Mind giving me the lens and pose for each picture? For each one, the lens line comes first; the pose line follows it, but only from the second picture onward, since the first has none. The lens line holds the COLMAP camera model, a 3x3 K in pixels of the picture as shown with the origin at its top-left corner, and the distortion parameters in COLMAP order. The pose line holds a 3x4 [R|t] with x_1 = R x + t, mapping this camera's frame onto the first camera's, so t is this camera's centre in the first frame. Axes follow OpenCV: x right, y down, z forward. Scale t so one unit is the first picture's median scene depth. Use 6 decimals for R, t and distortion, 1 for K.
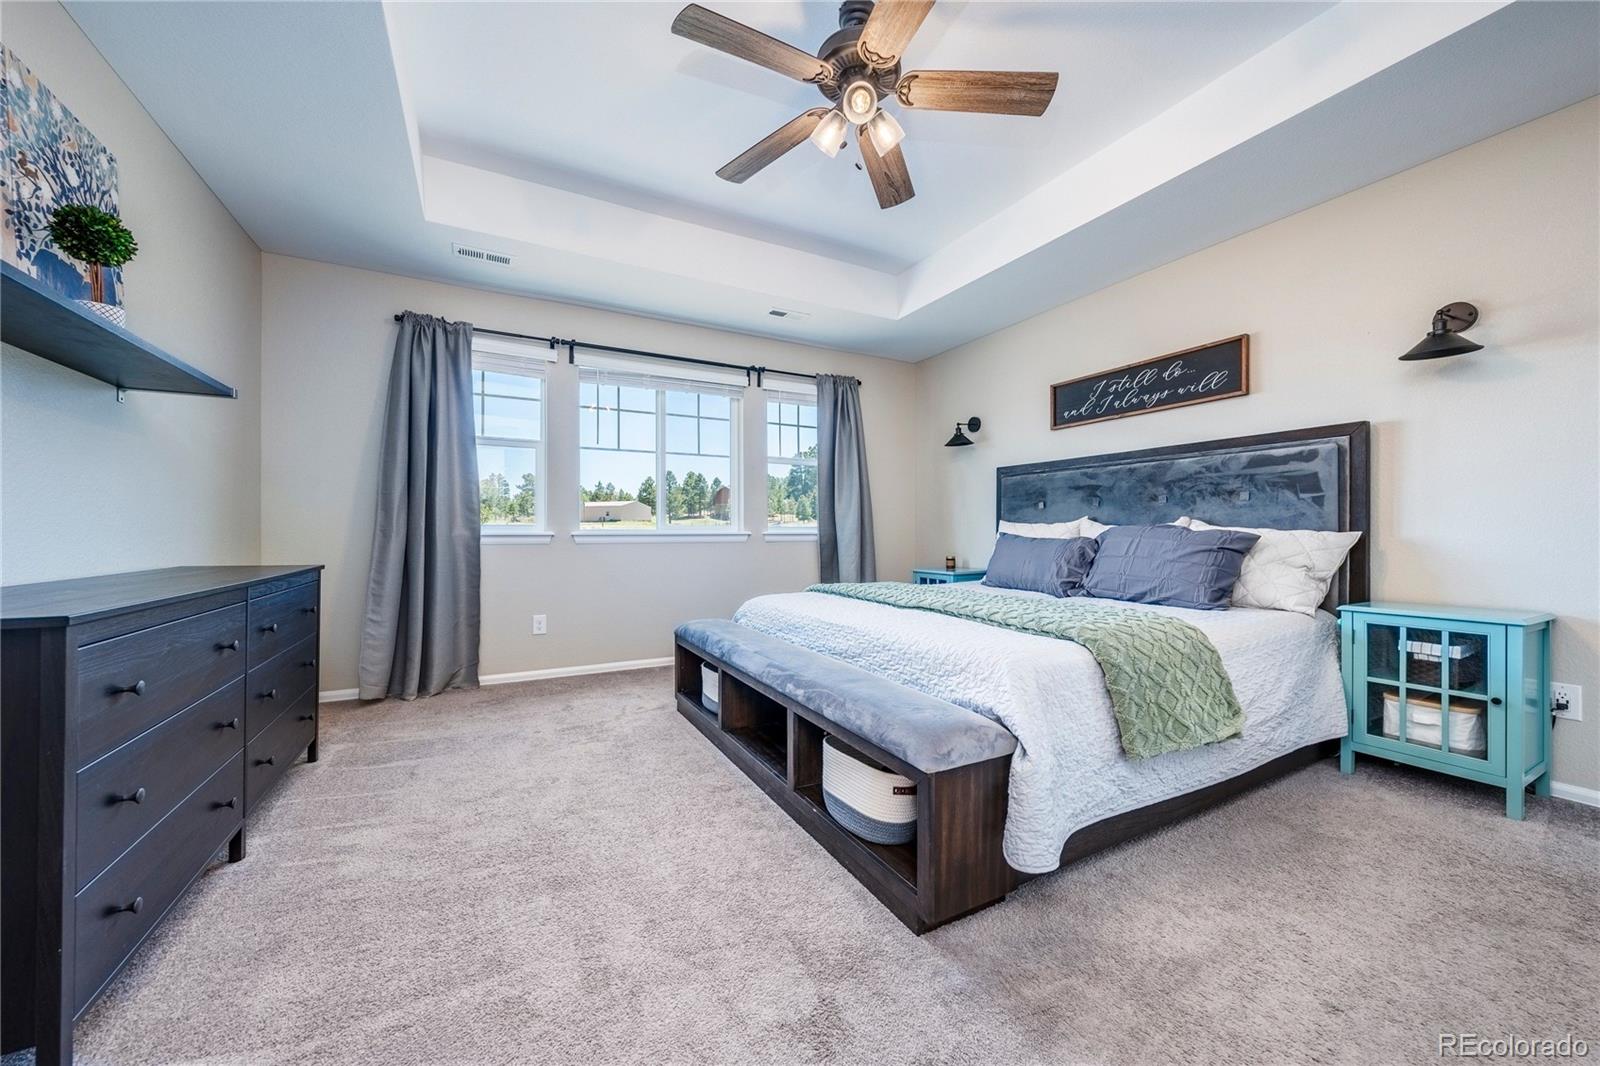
lens RADIAL K [[600.4, 0, 800.0], [0, 600.4, 533.0], [0, 0, 1]] dist [-0.001551, -0.000171]
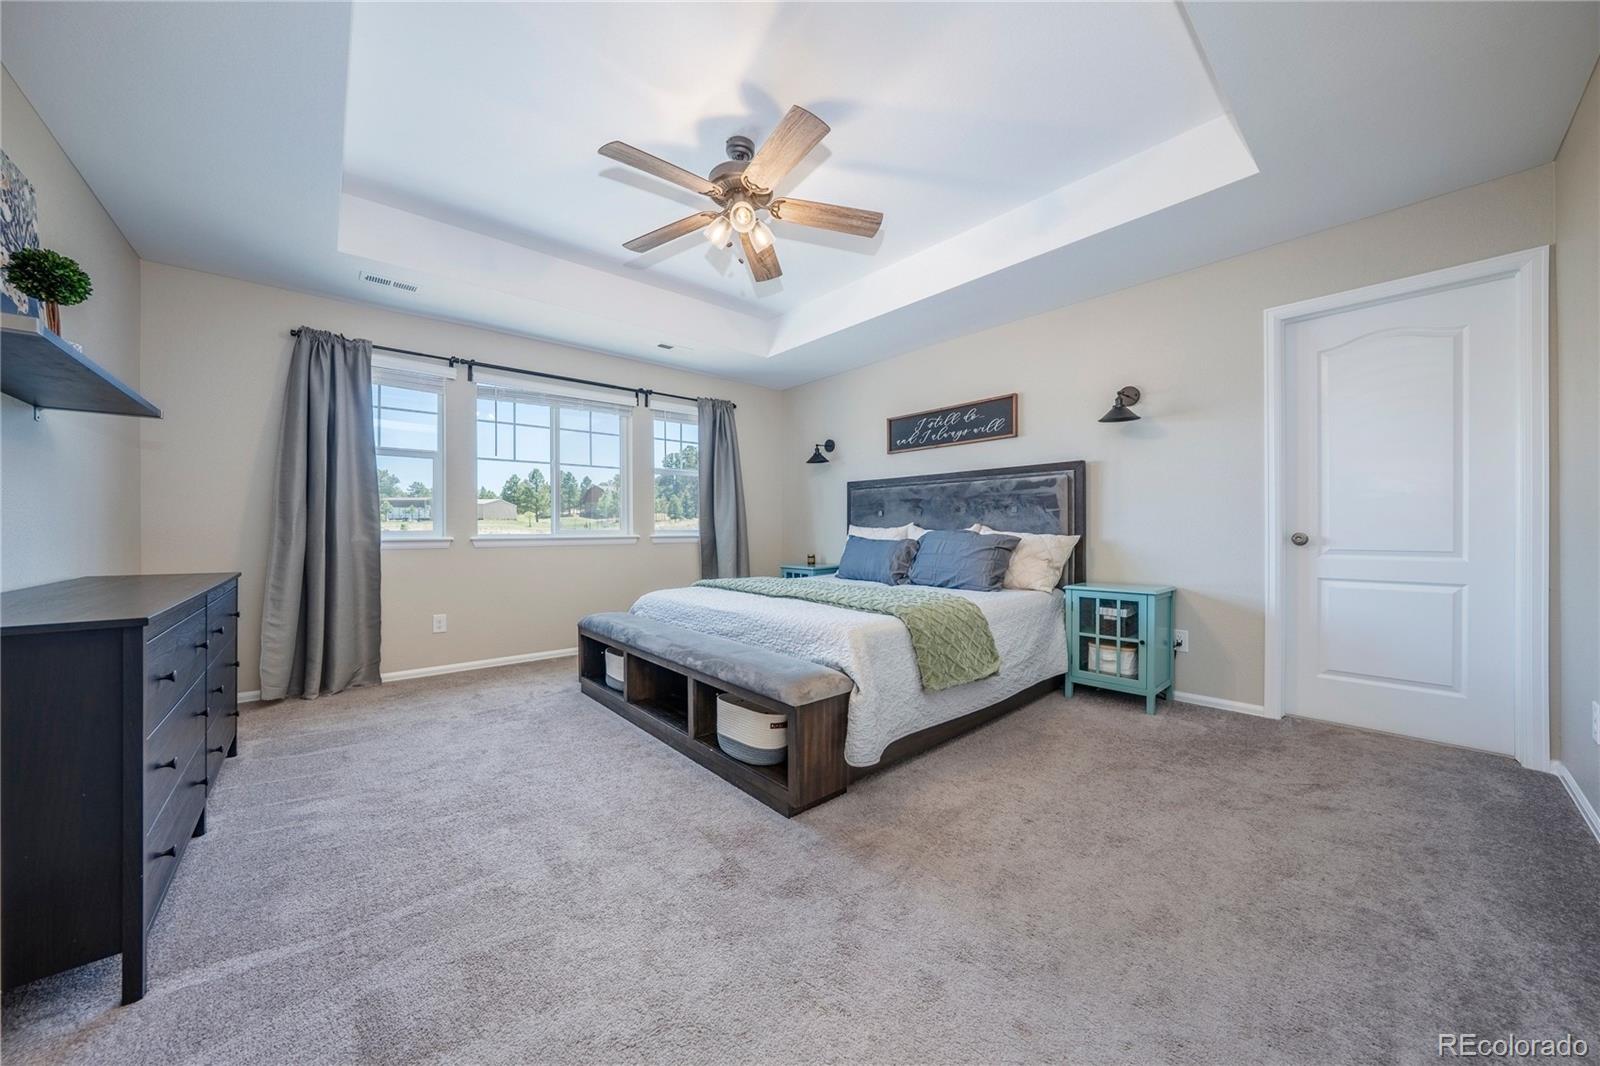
lens RADIAL K [[565.7, 0, 800.0], [0, 565.7, 533.0], [0, 0, 1]] dist [-0.015868, 0.000171]
pose [[0.975026, -0.005686, 0.222018, -0.042521], [0.004706, 0.999977, 0.004947, -0.016963], [-0.222041, -0.003779, 0.975030, -0.186950]]
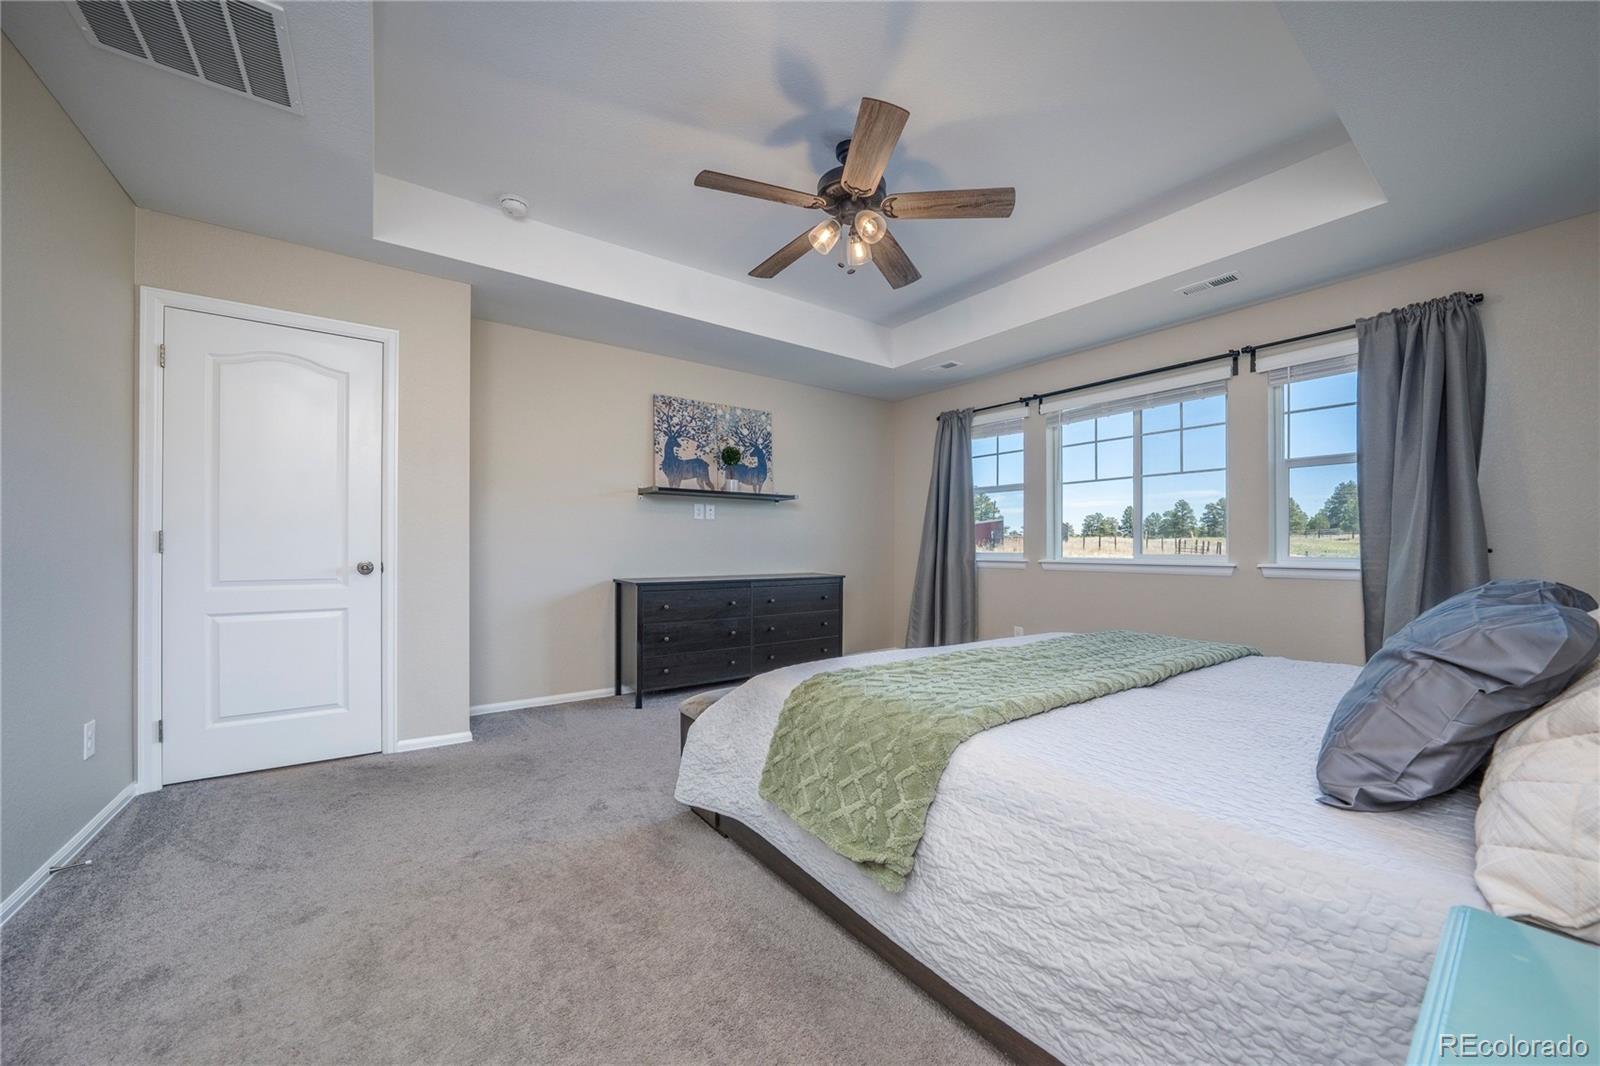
lens RADIAL K [[579.7, 0, 800.0], [0, 579.7, 533.0], [0, 0, 1]] dist [-0.000560, -0.000056]
pose [[0.137614, -0.019394, -0.990296, 1.020061], [-0.002894, 0.999796, -0.019982, -0.043420], [0.990482, 0.005616, 0.137530, 0.600575]]
